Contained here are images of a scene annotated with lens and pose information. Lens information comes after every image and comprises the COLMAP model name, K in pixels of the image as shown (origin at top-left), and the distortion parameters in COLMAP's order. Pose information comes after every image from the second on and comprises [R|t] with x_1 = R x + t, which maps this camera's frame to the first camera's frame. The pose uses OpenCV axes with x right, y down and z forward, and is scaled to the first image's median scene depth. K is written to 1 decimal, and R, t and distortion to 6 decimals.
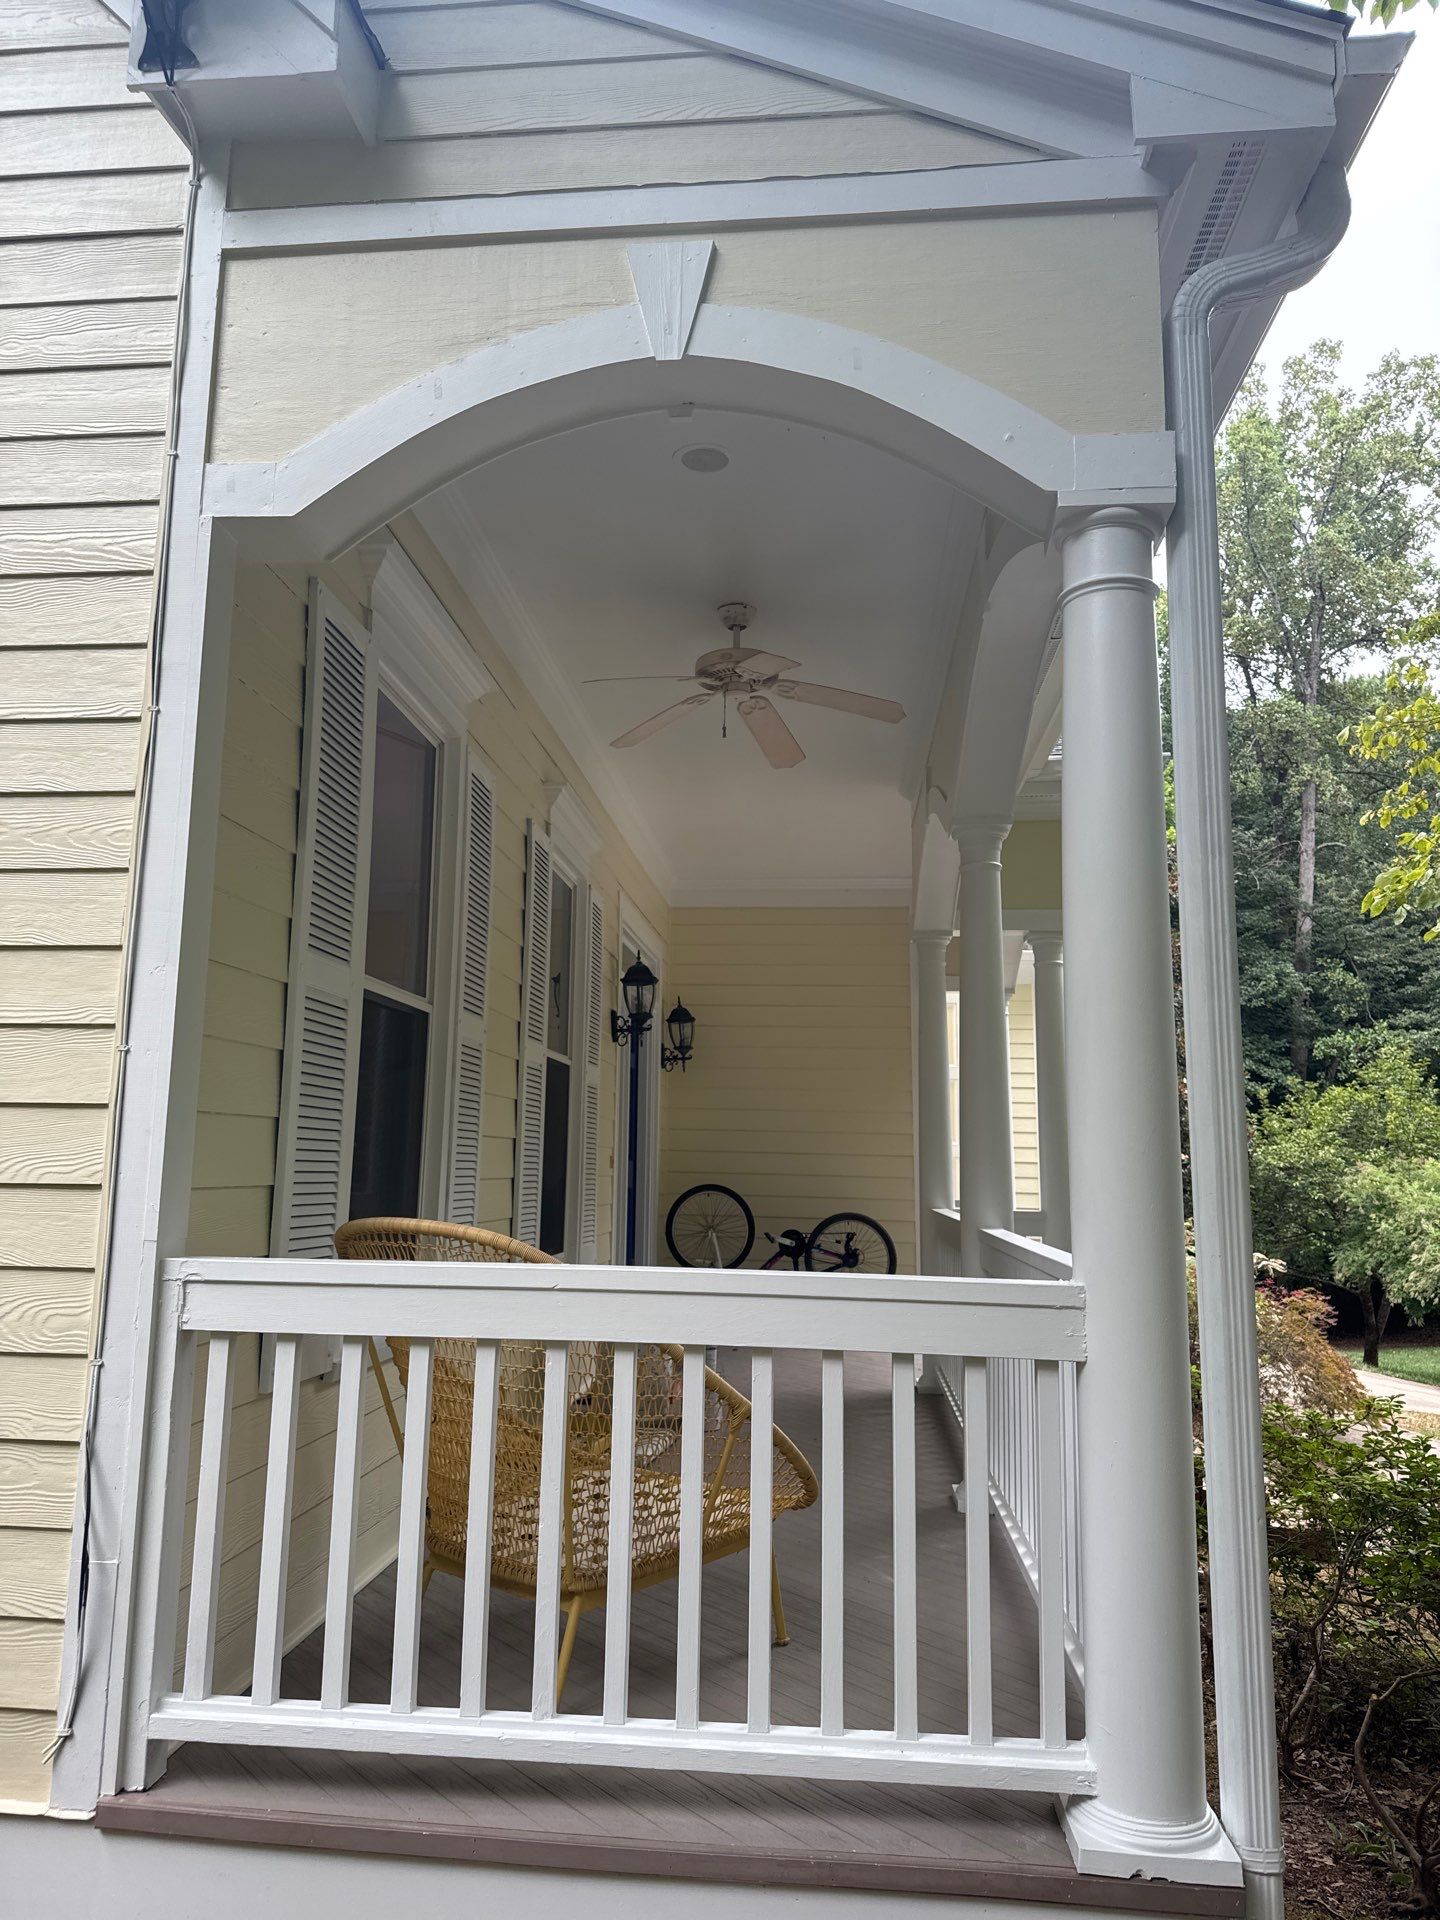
lens RADIAL K [[1379.8, 0, 715.5], [0, 1379.8, 959.2], [0, 0, 1]] dist [0.000028, -0.008261]
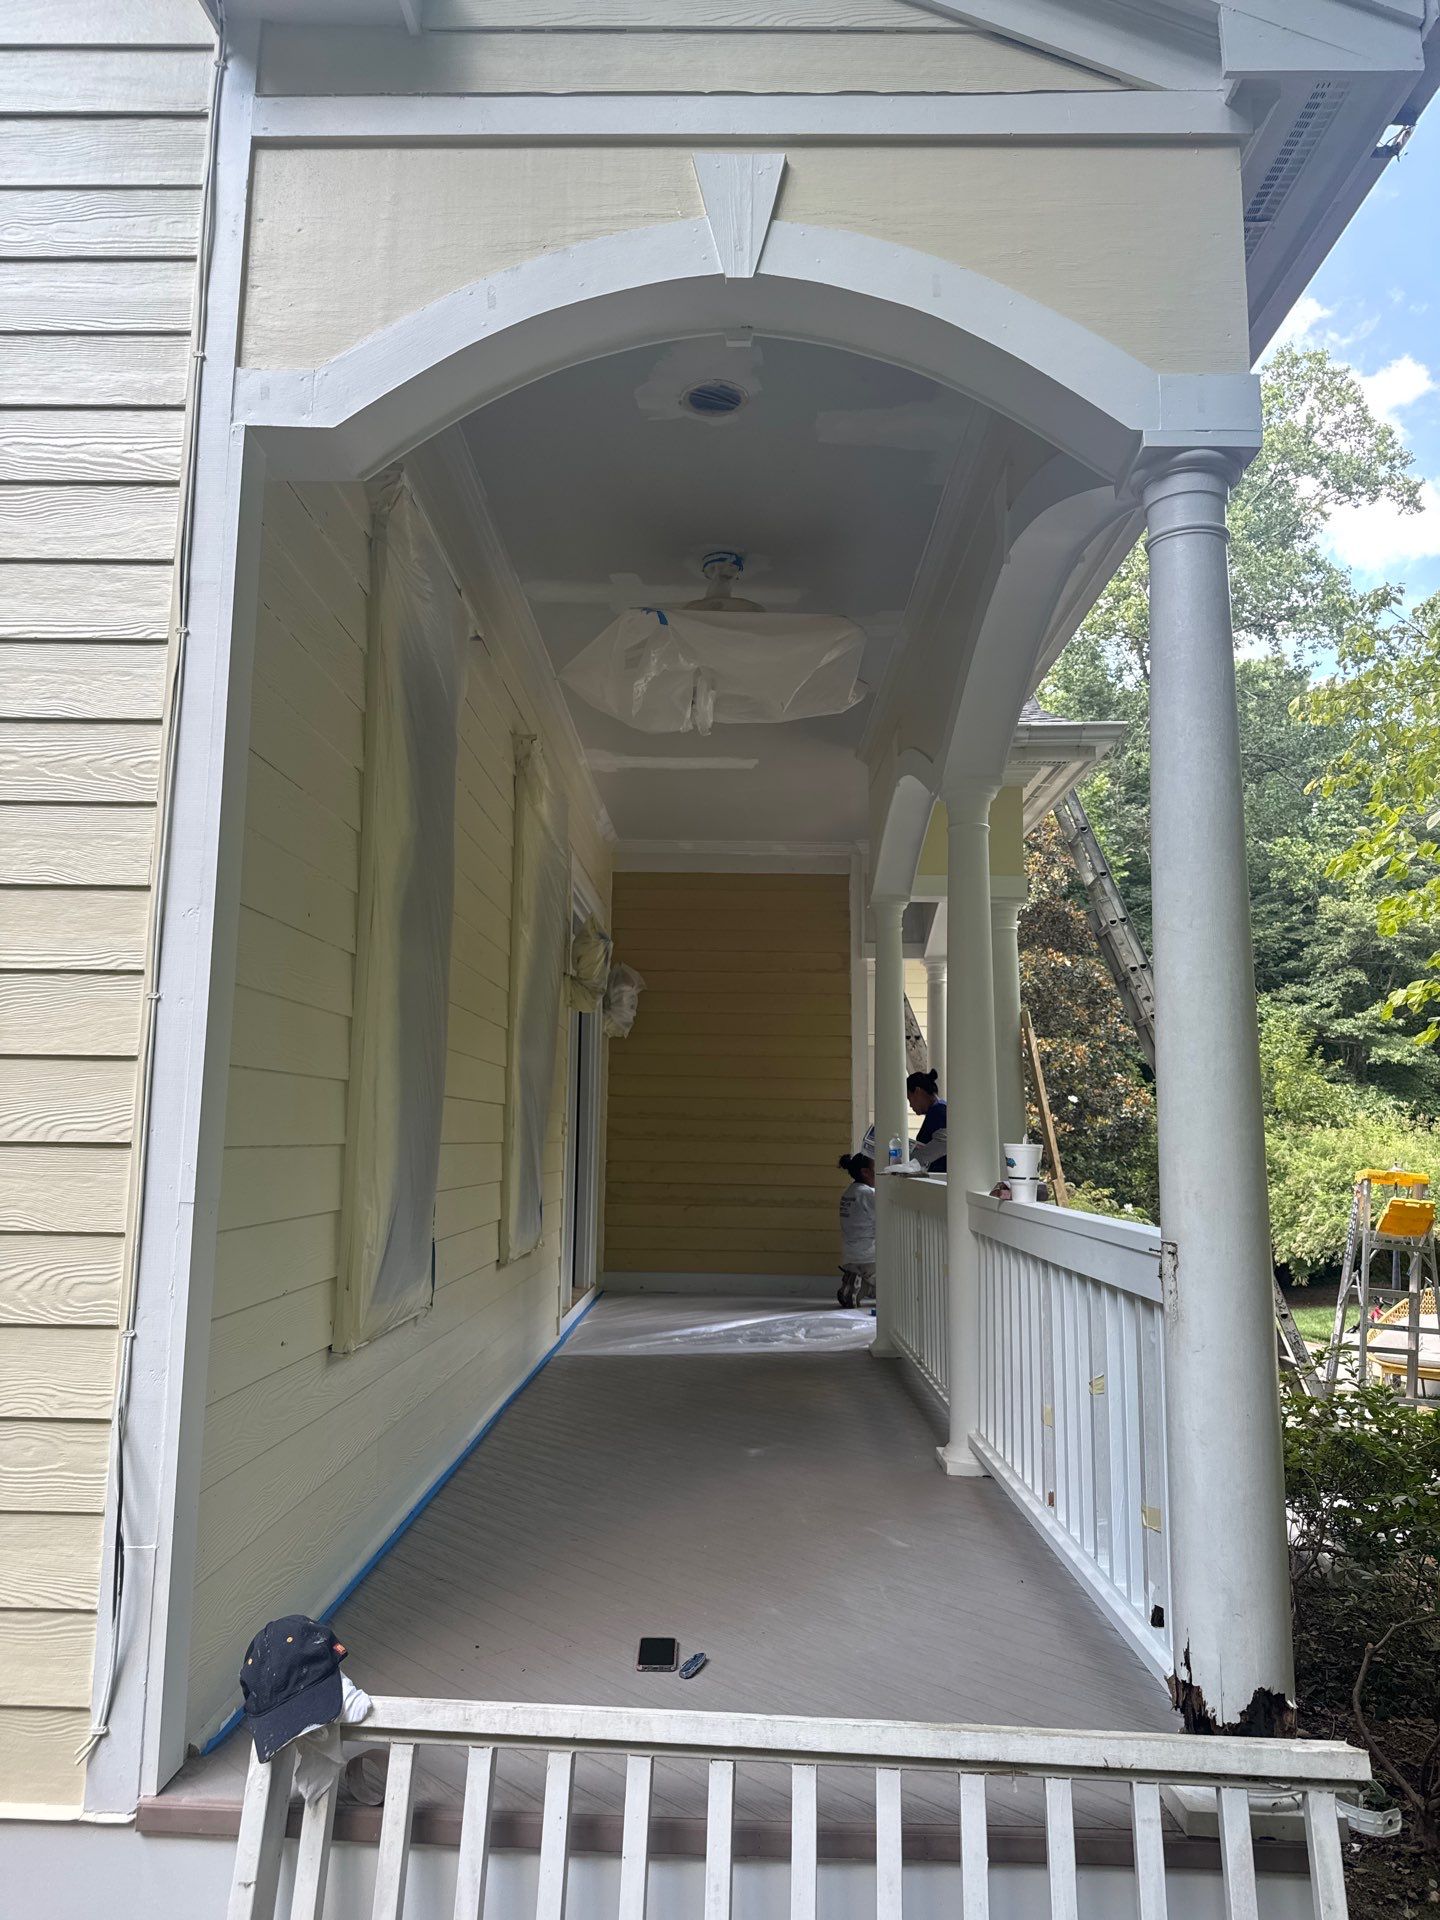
lens RADIAL K [[1373.7, 0, 715.6], [0, 1373.7, 955.1], [0, 0, 1]] dist [-0.003385, -0.005975]
pose [[0.996811, 0.009686, 0.079204, -0.119612], [-0.011131, 0.999779, 0.017821, 0.015505], [-0.079014, -0.018646, 0.996699, 0.049258]]
